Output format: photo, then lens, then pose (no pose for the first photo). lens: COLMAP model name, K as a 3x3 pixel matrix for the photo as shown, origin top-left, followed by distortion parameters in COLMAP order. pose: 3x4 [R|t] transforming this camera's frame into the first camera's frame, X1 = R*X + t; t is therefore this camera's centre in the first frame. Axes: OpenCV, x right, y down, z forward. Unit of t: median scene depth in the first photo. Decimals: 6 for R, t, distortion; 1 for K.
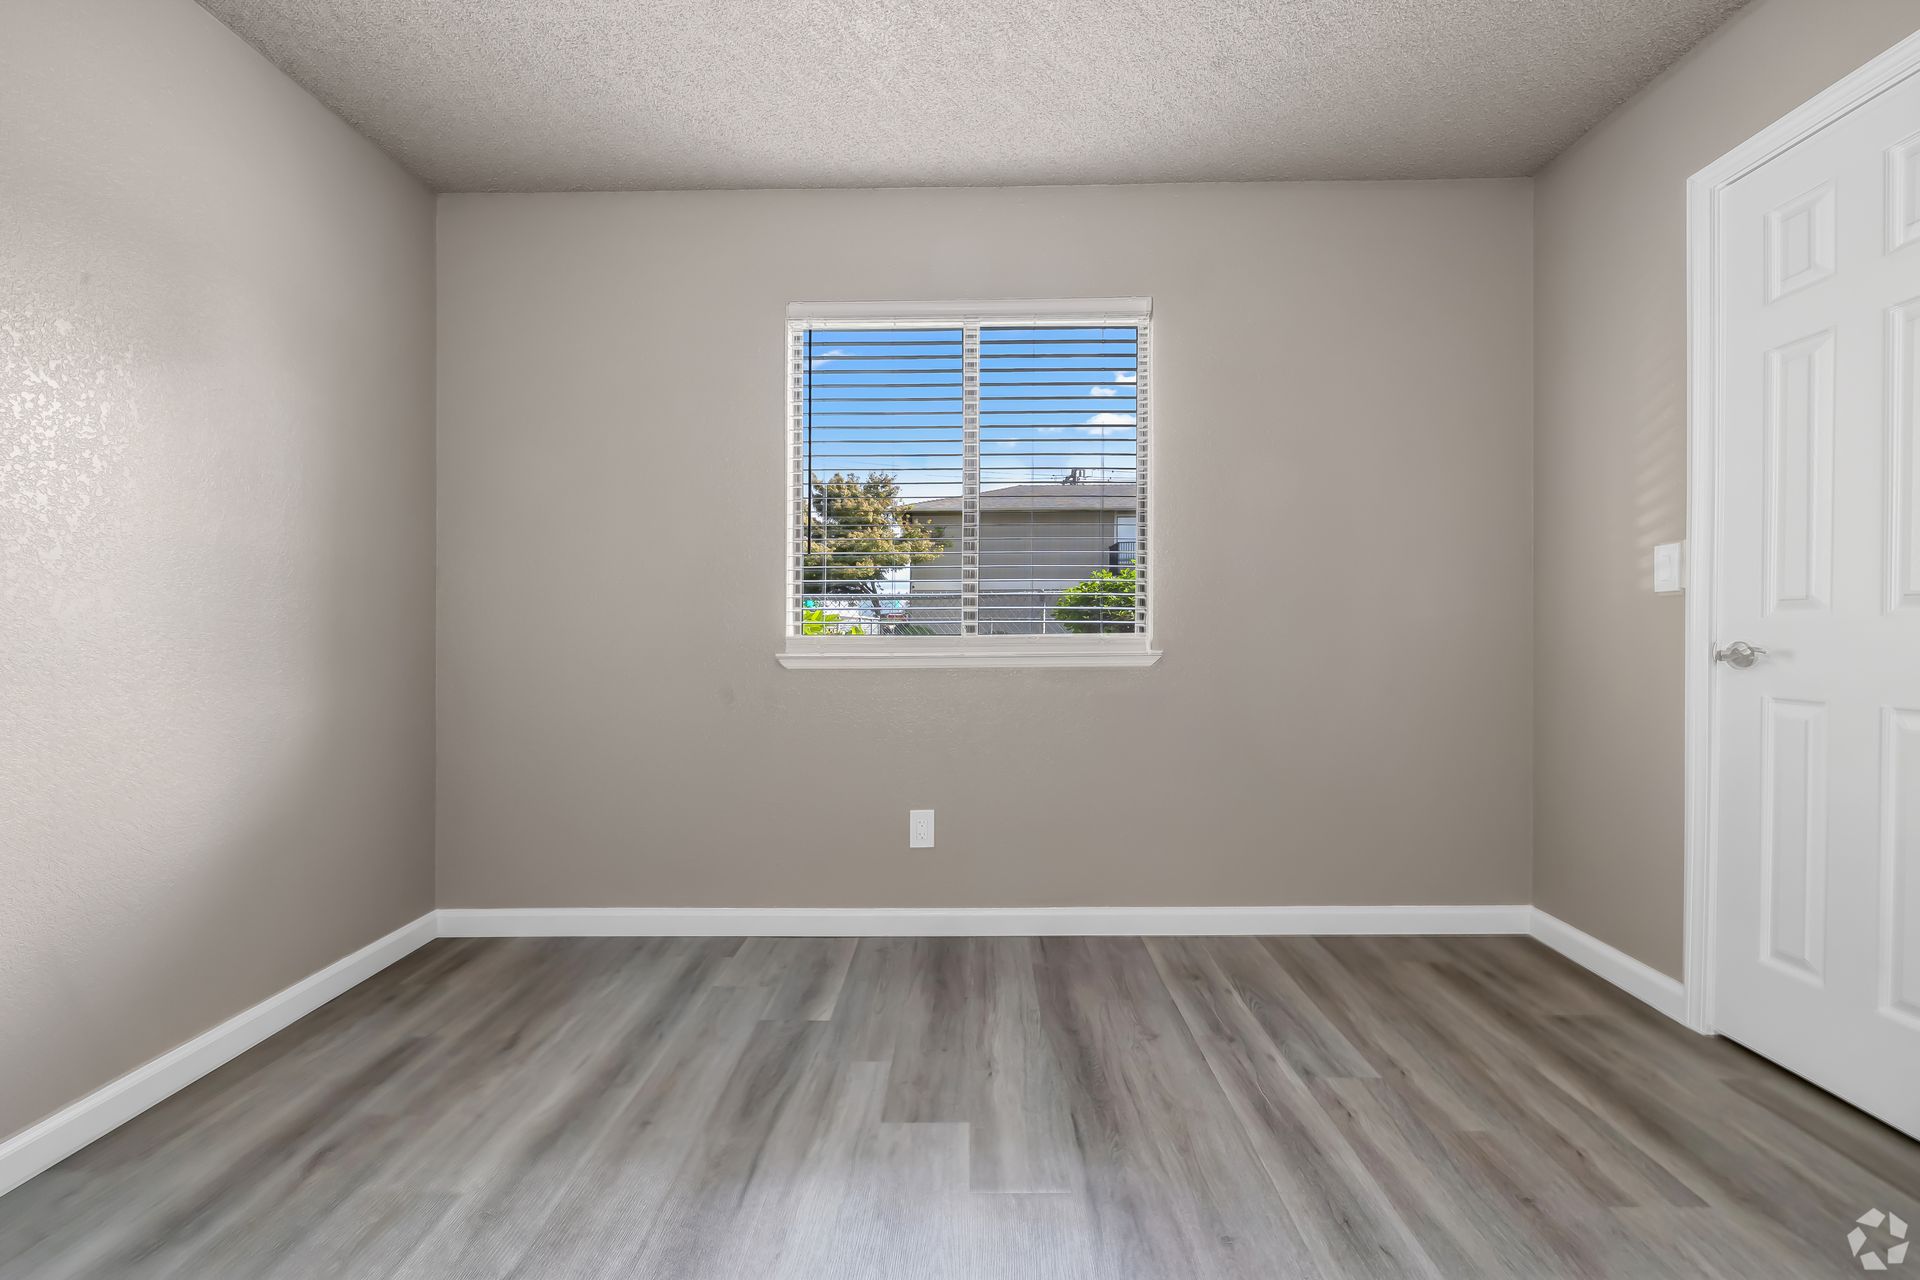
lens RADIAL K [[818.0, 0, 961.8], [0, 818.0, 626.4], [0, 0, 1]] dist [0.001161, 0.000195]
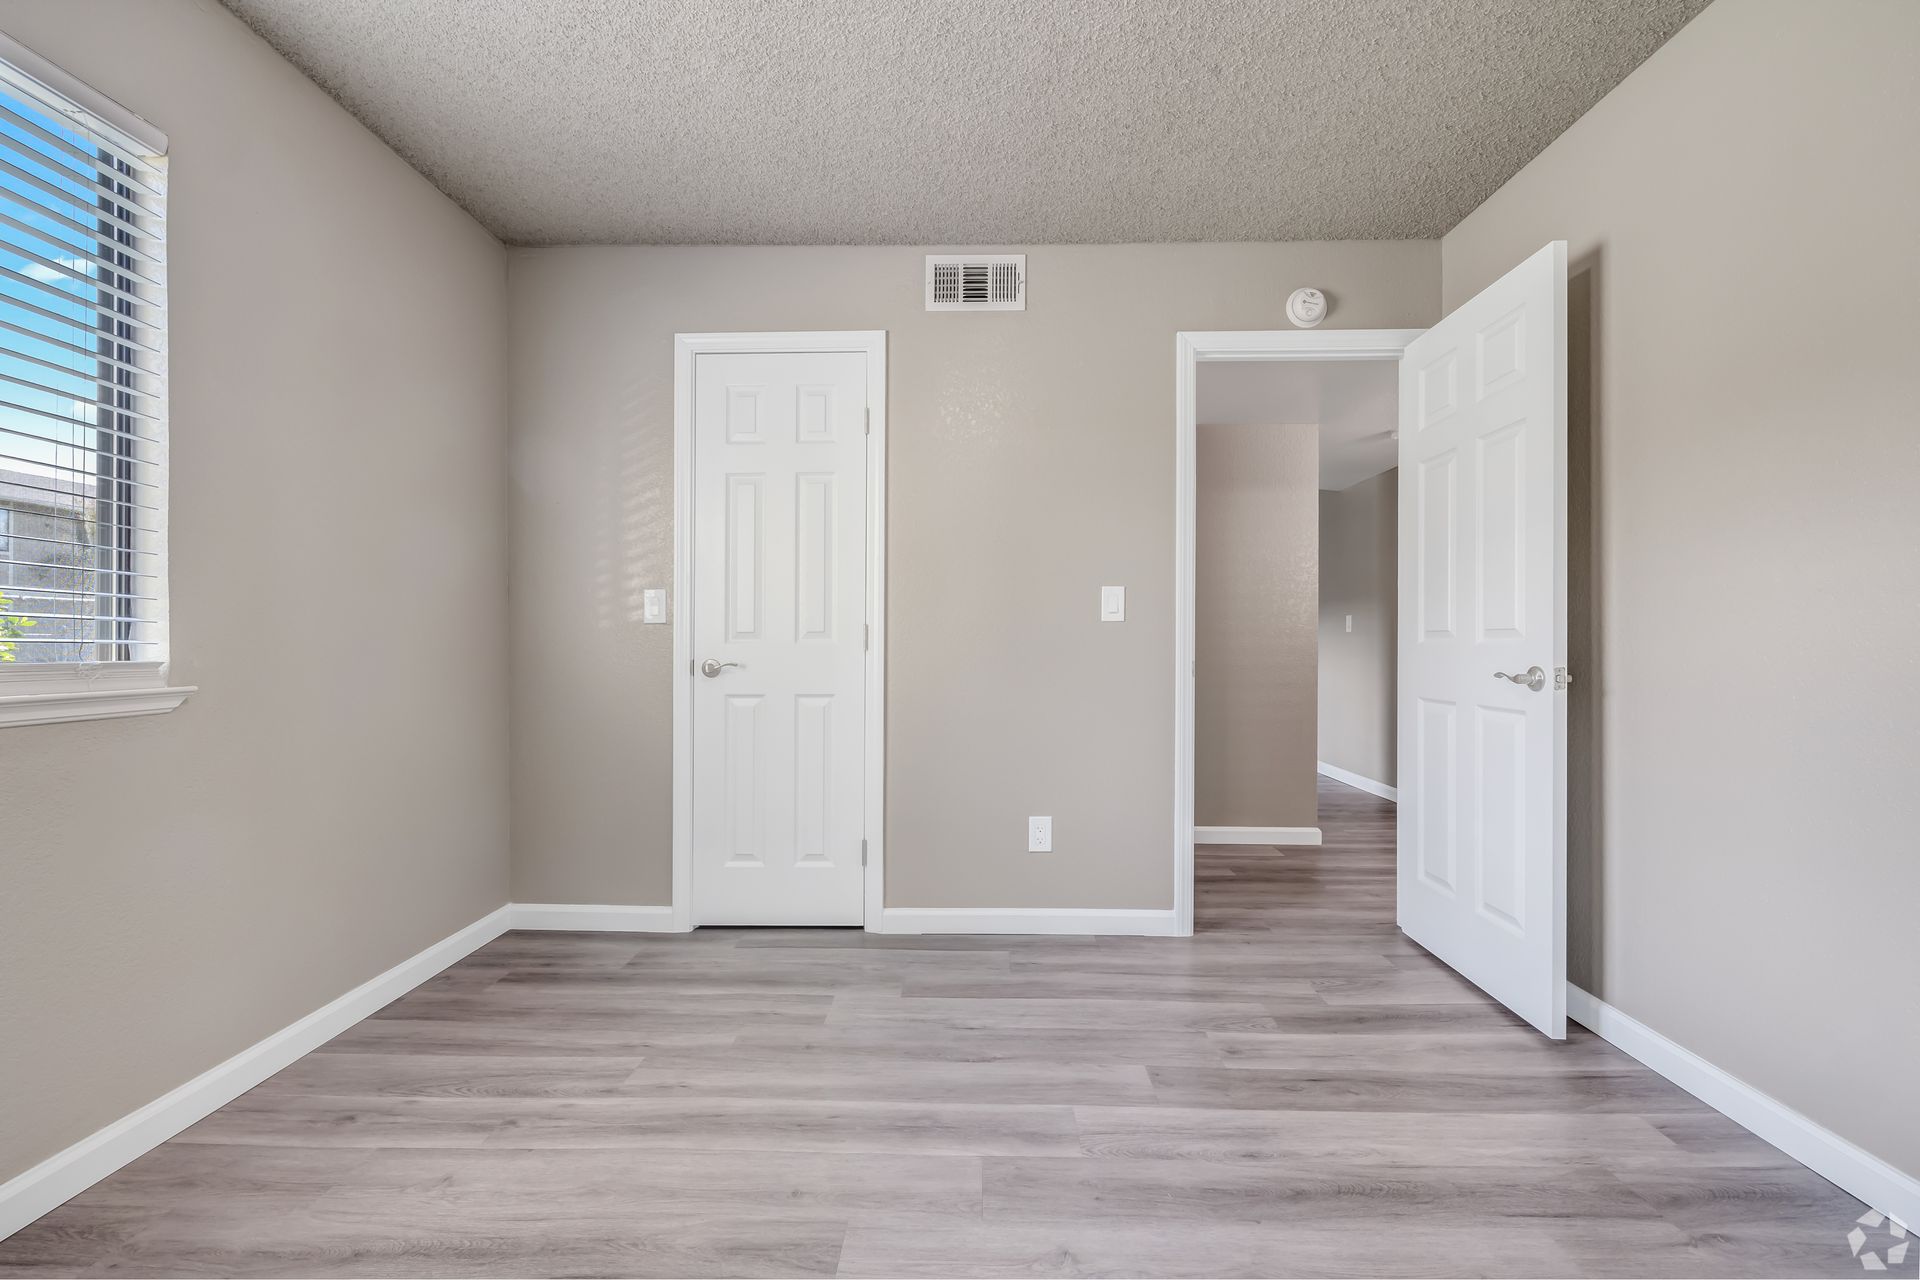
lens RADIAL K [[826.2, 0, 960.0], [0, 826.2, 640.0], [0, 0, 1]] dist [-0.001472, -0.000015]
pose [[0.011800, 0.008120, 0.999897, -0.558971], [-0.003792, 0.999960, -0.008076, -0.006520], [-0.999923, -0.003696, 0.011830, 0.517053]]
